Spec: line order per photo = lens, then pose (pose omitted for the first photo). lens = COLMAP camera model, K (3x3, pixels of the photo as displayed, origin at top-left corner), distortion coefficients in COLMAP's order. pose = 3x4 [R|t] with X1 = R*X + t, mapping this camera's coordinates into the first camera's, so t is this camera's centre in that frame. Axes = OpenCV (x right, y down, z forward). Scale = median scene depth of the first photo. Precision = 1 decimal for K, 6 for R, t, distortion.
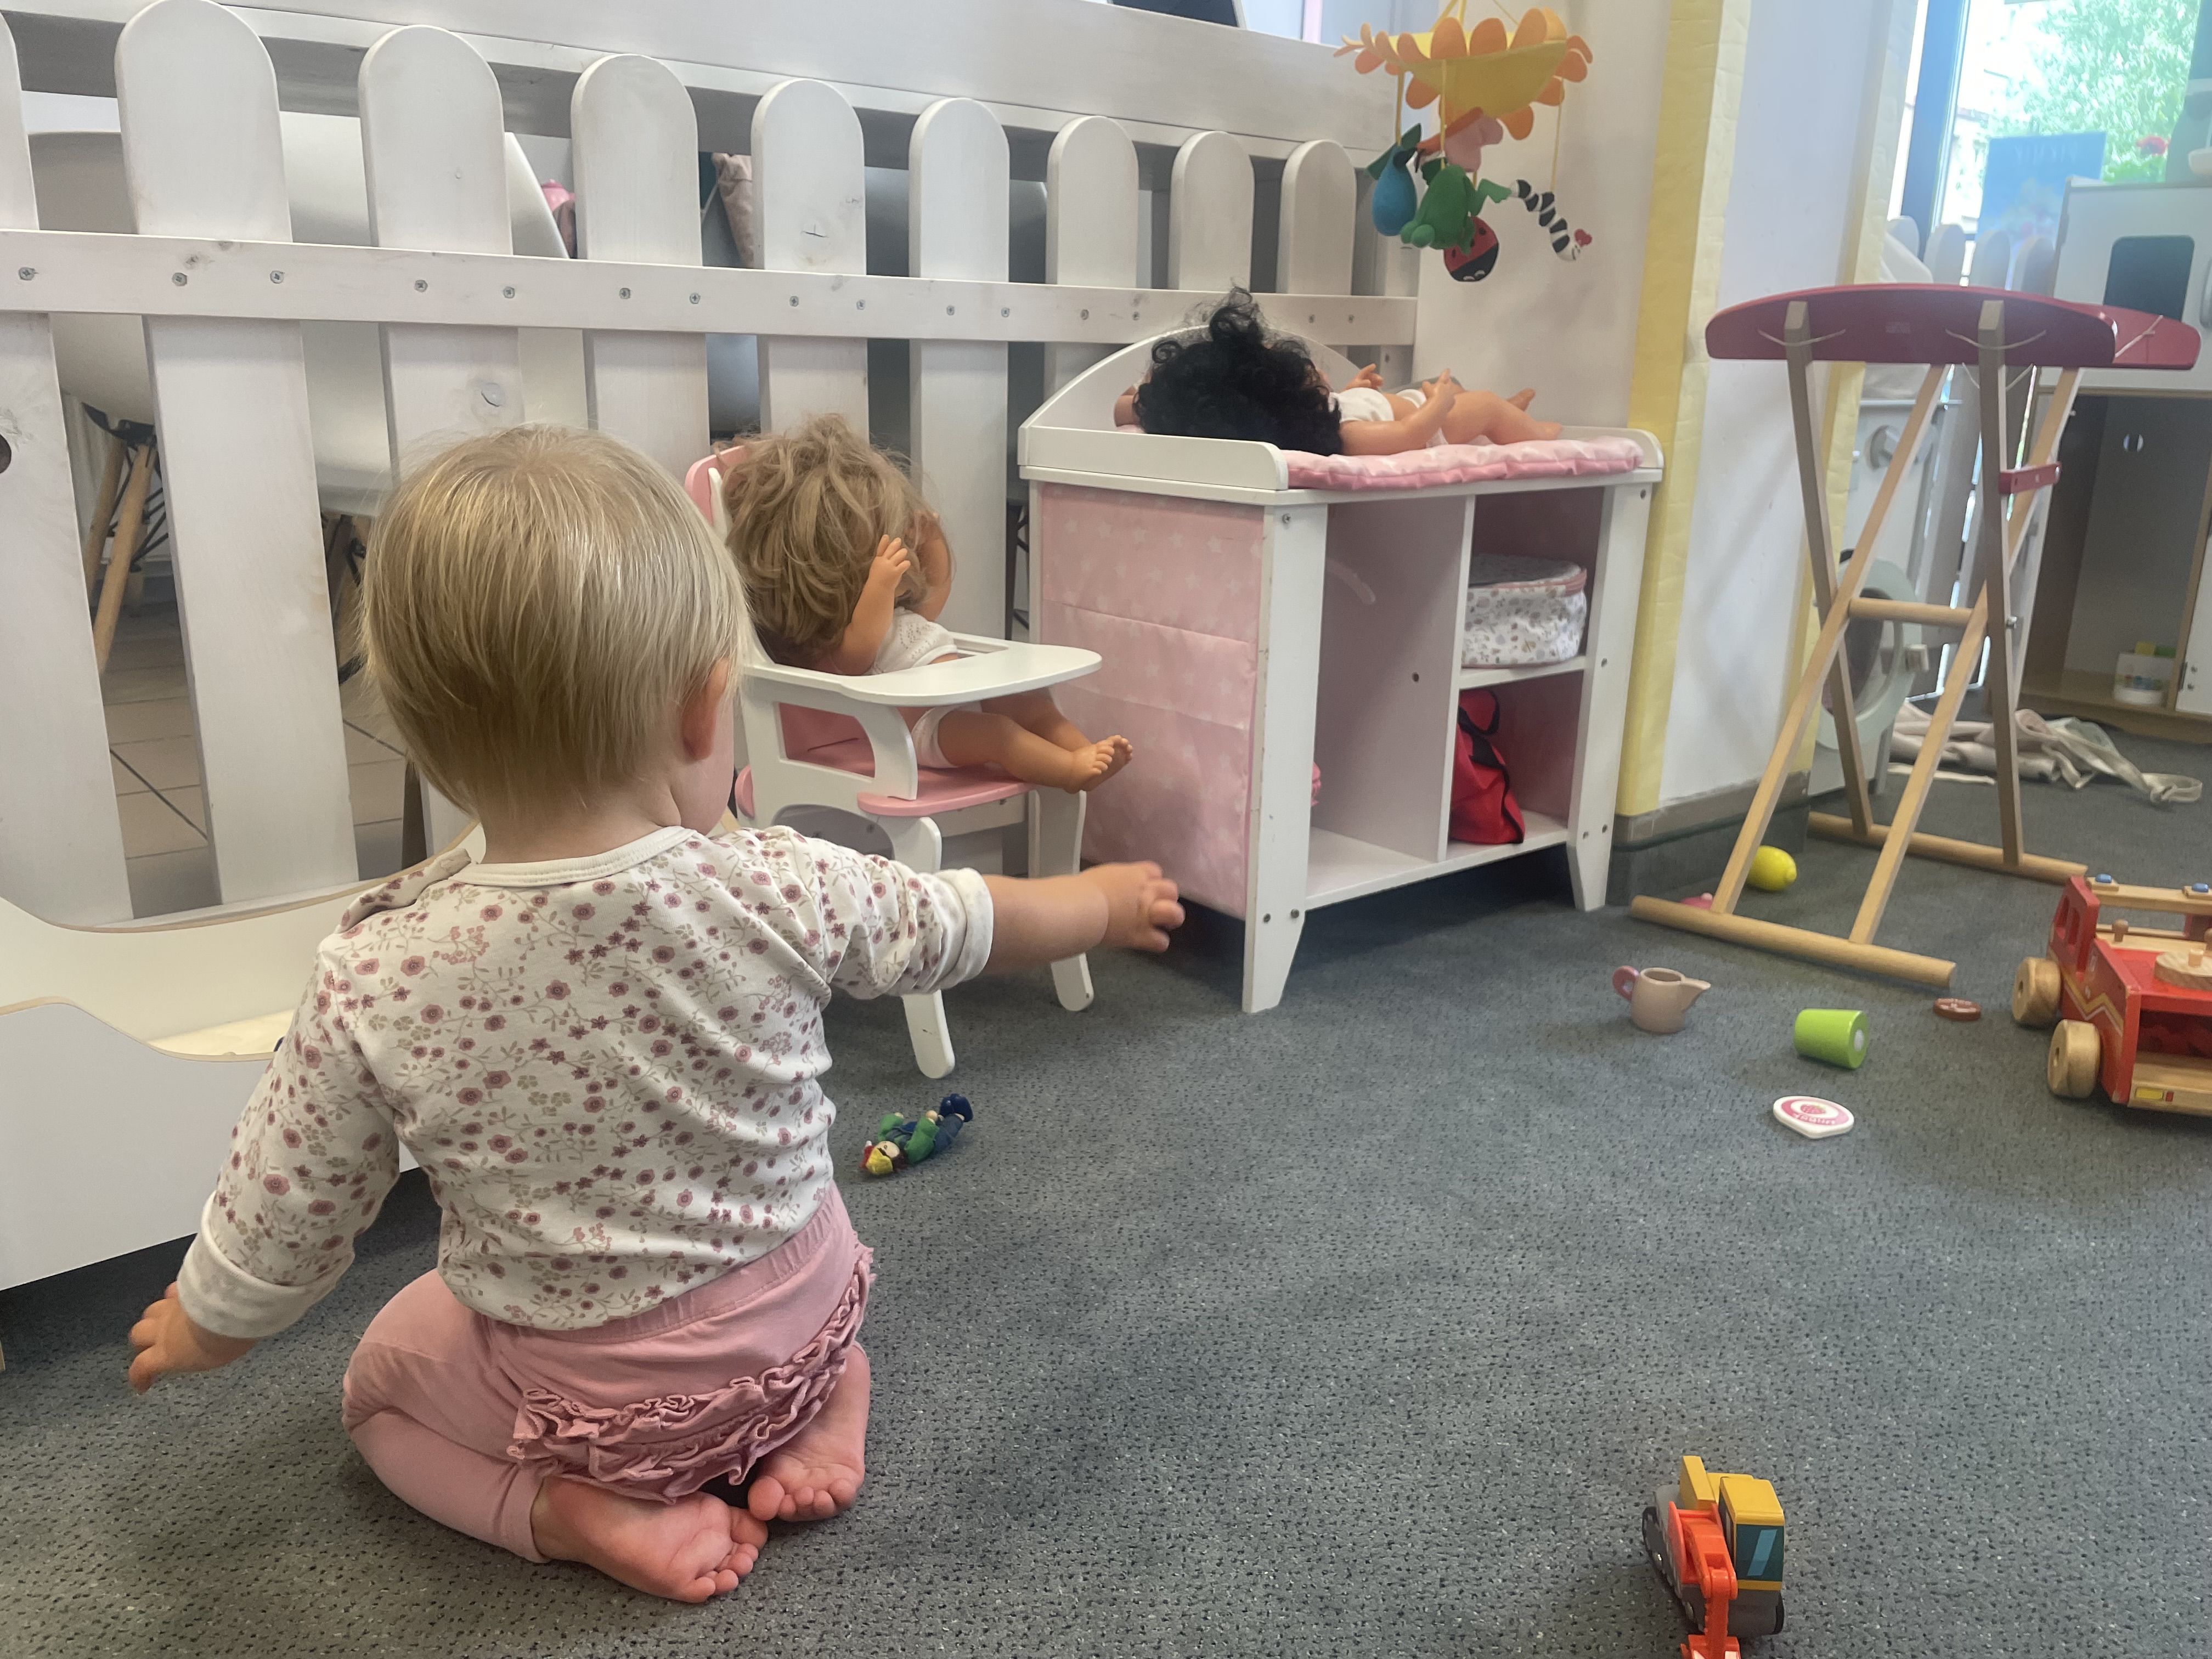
lens RADIAL K [[1678.9, 0, 1106.0], [0, 1678.9, 829.5], [0, 0, 1]] dist [0.056567, -0.000415]
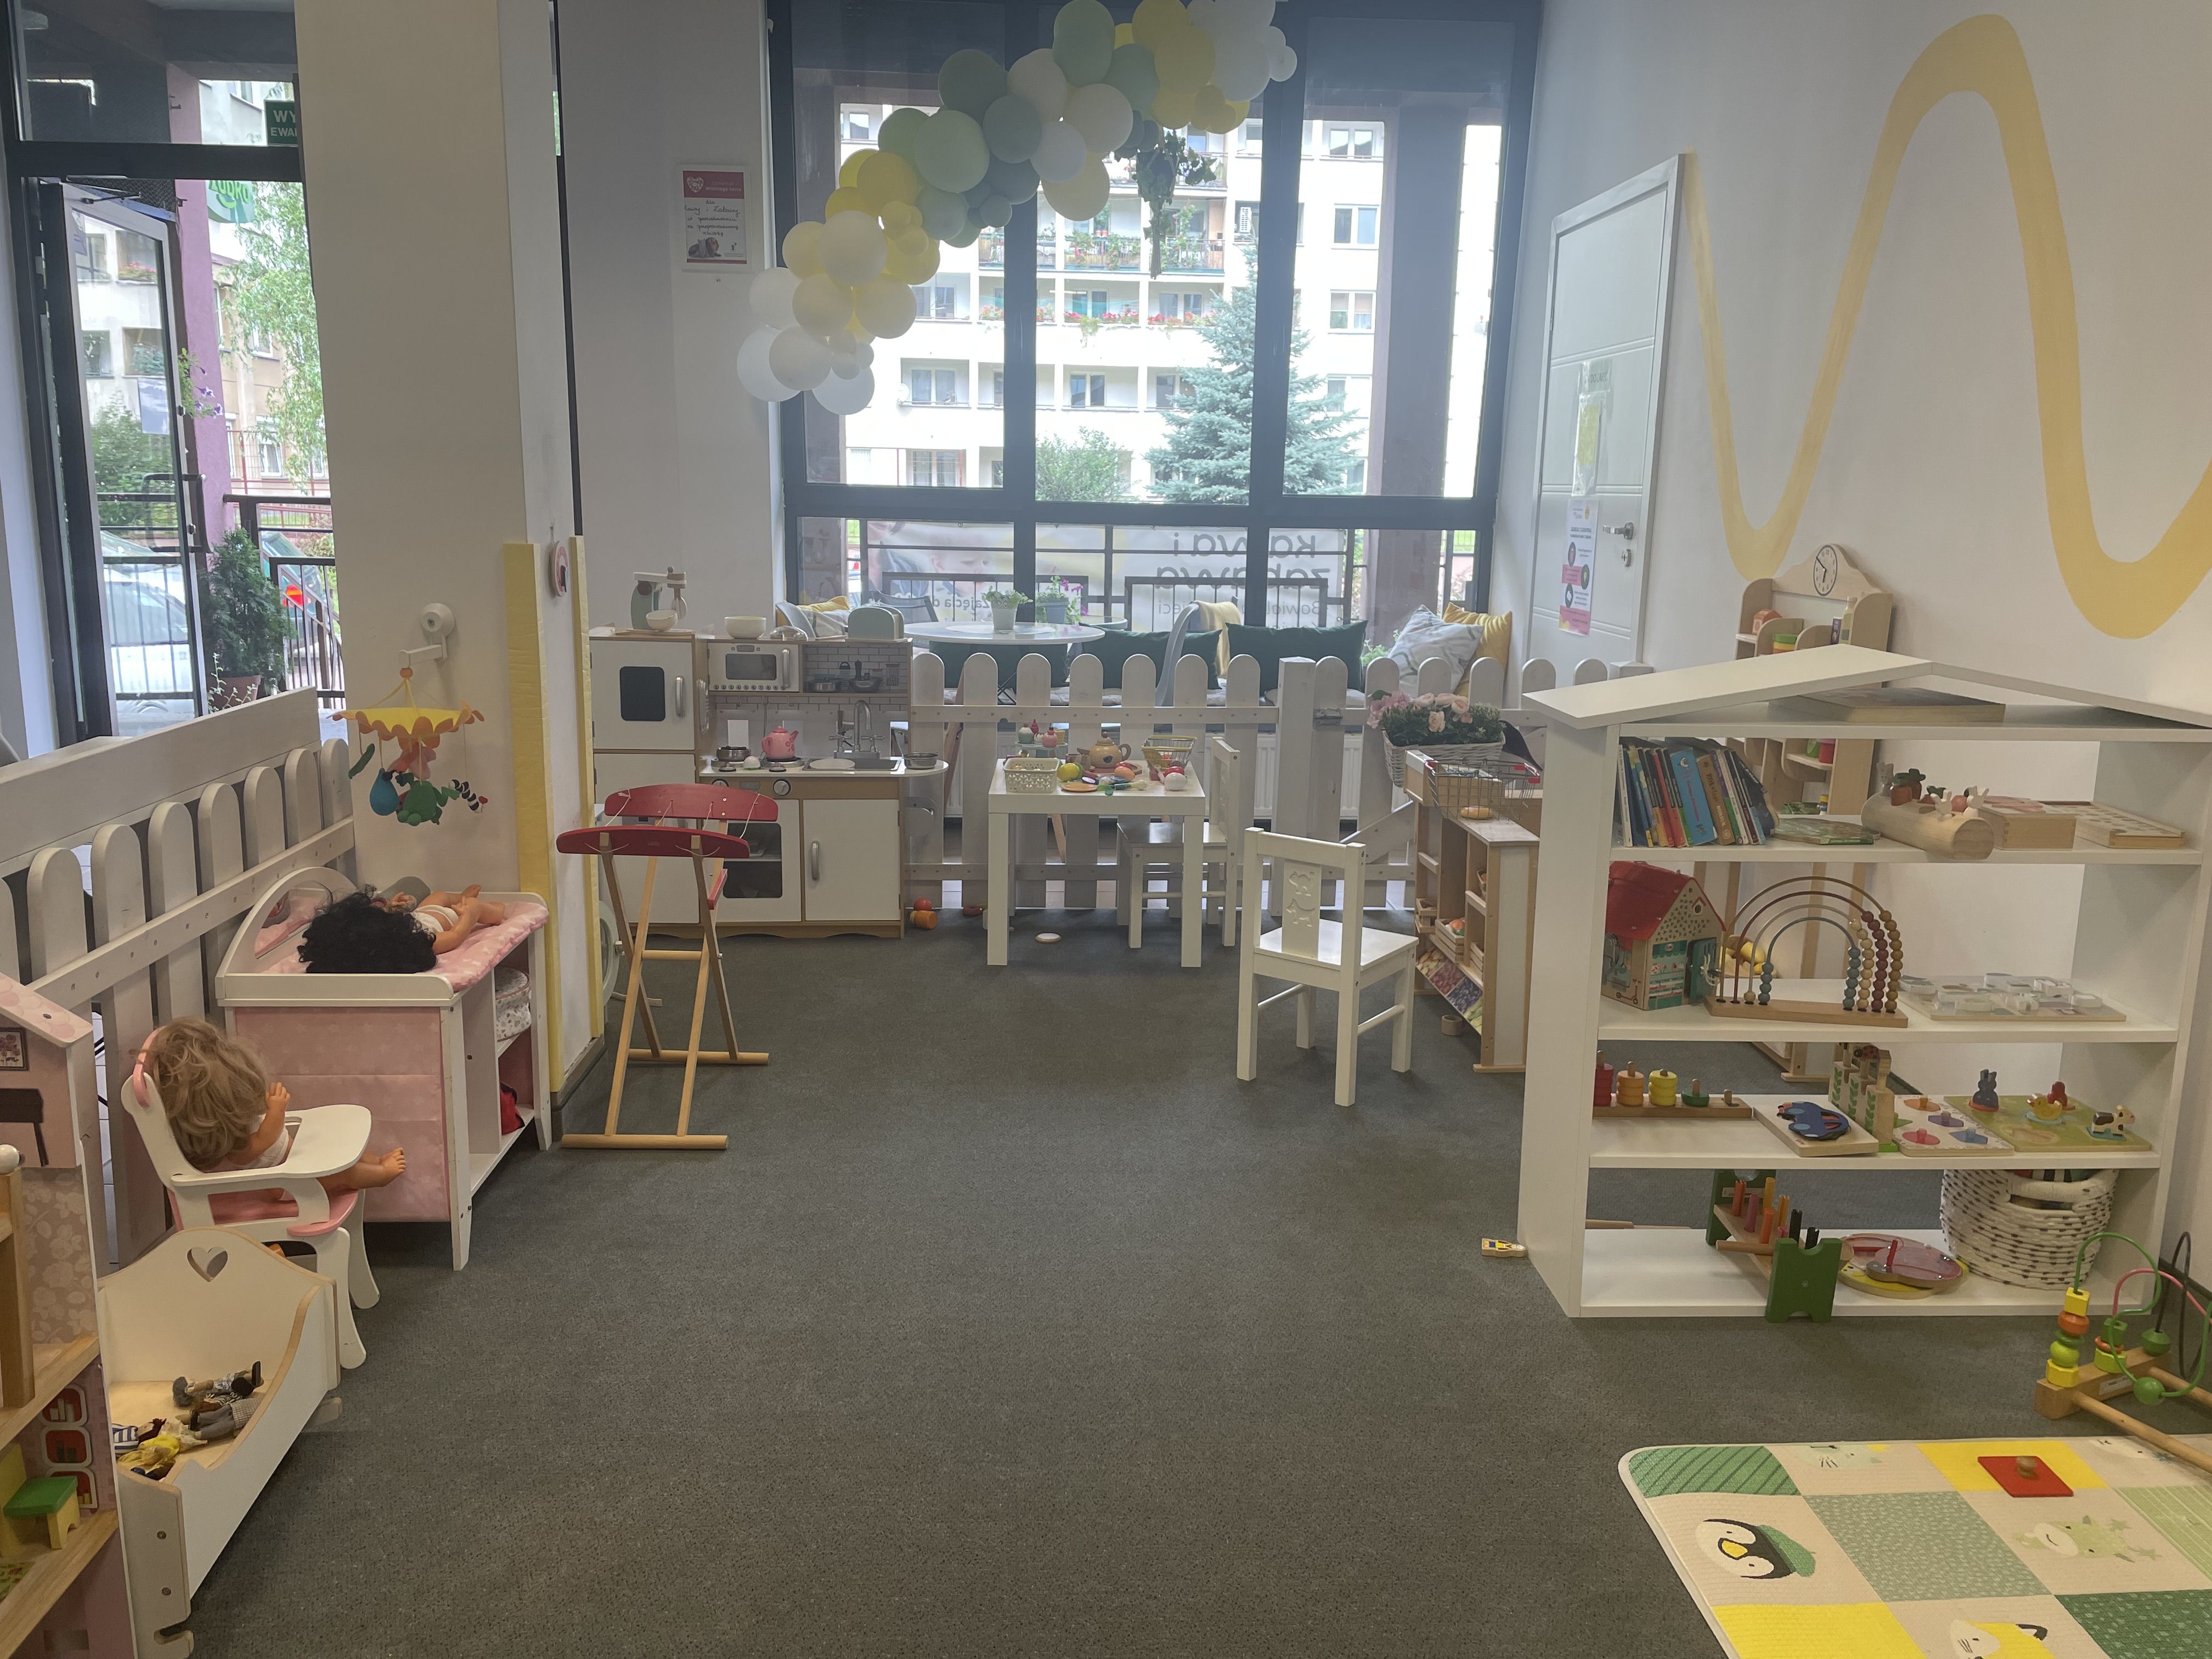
lens RADIAL K [[1678.9, 0, 1106.0], [0, 1678.9, 829.5], [0, 0, 1]] dist [0.056567, -0.000415]
pose [[0.586067, -0.168506, 0.792548, -0.850198], [0.204756, 0.977190, 0.056352, -0.304098], [-0.783965, 0.129253, 0.607201, -0.702904]]
